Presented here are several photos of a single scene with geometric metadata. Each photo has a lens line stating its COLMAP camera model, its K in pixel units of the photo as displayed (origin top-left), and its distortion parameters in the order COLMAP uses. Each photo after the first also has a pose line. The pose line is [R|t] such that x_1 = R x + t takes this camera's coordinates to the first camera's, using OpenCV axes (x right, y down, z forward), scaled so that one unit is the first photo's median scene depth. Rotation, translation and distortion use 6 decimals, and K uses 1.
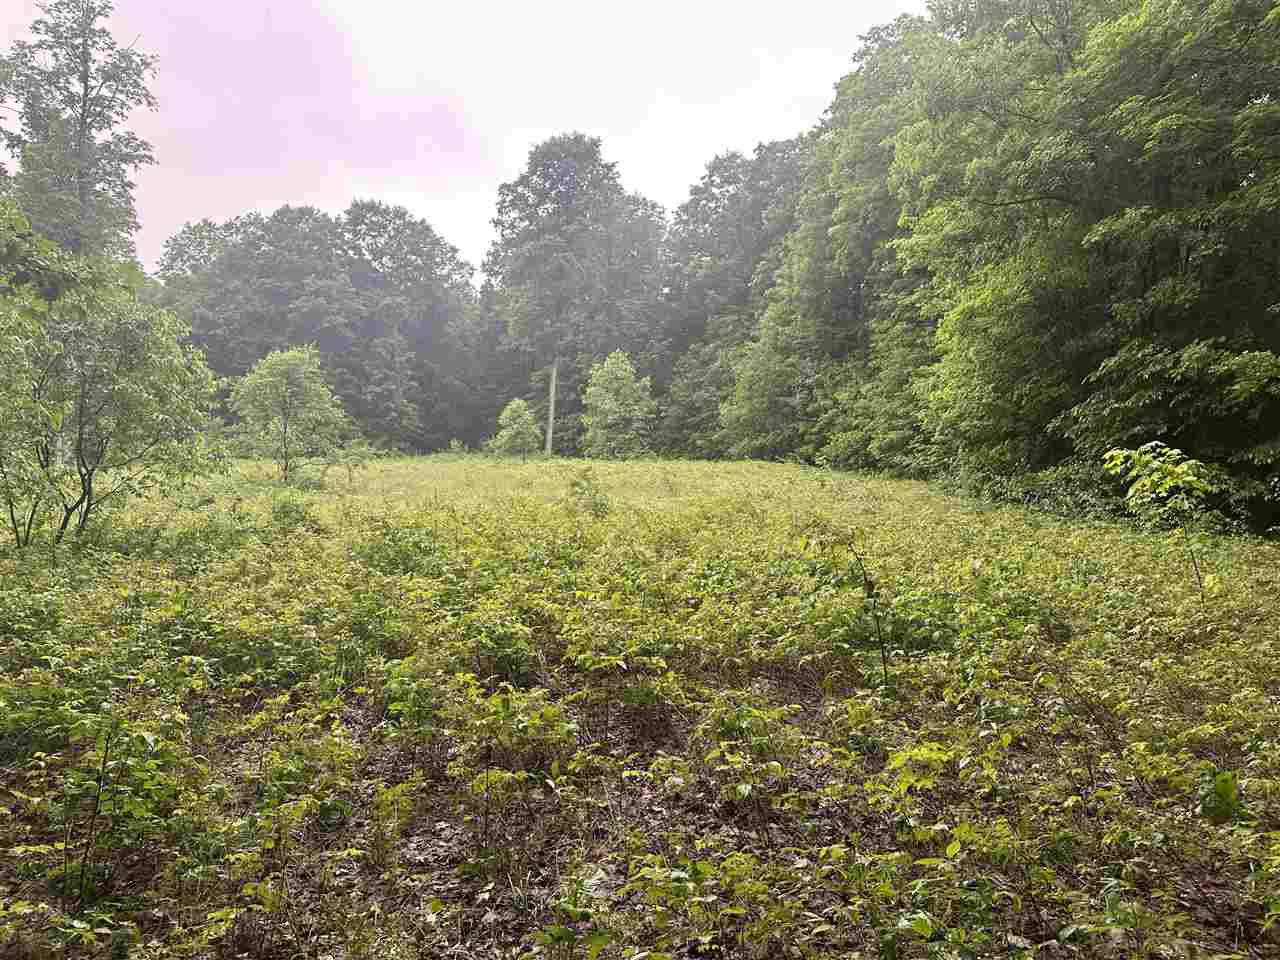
lens RADIAL K [[895.9, 0, 640.0], [0, 895.9, 480.0], [0, 0, 1]] dist [0.047266, -0.057995]
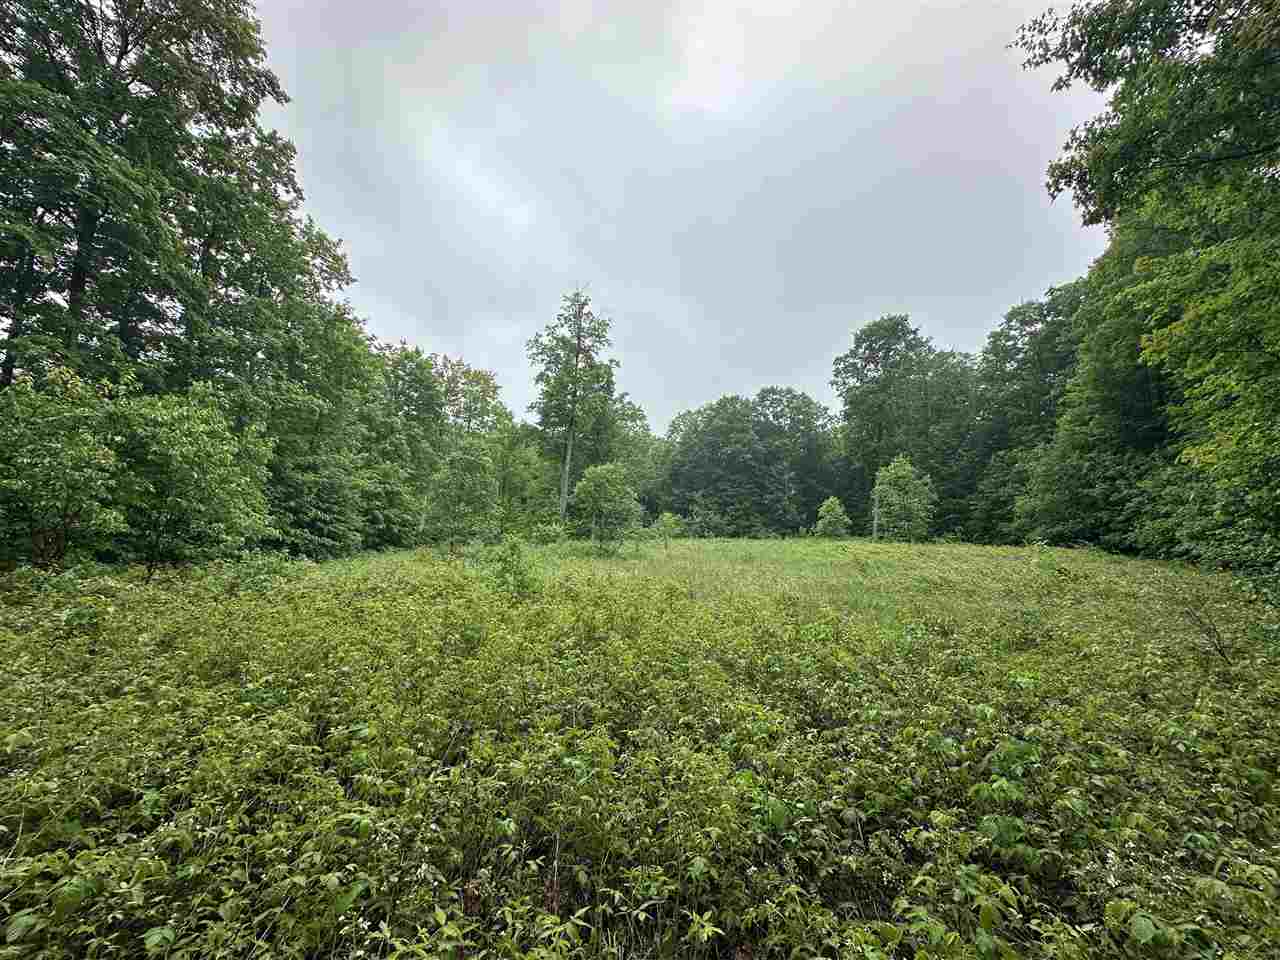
lens RADIAL K [[510.3, 0, 643.5], [0, 510.3, 477.7], [0, 0, 1]] dist [-0.000467, 0.000087]
pose [[0.816742, -0.053786, -0.574490, 0.181505], [-0.029289, 0.990498, -0.134374, -0.015128], [0.576259, 0.126575, 0.807406, 0.423745]]
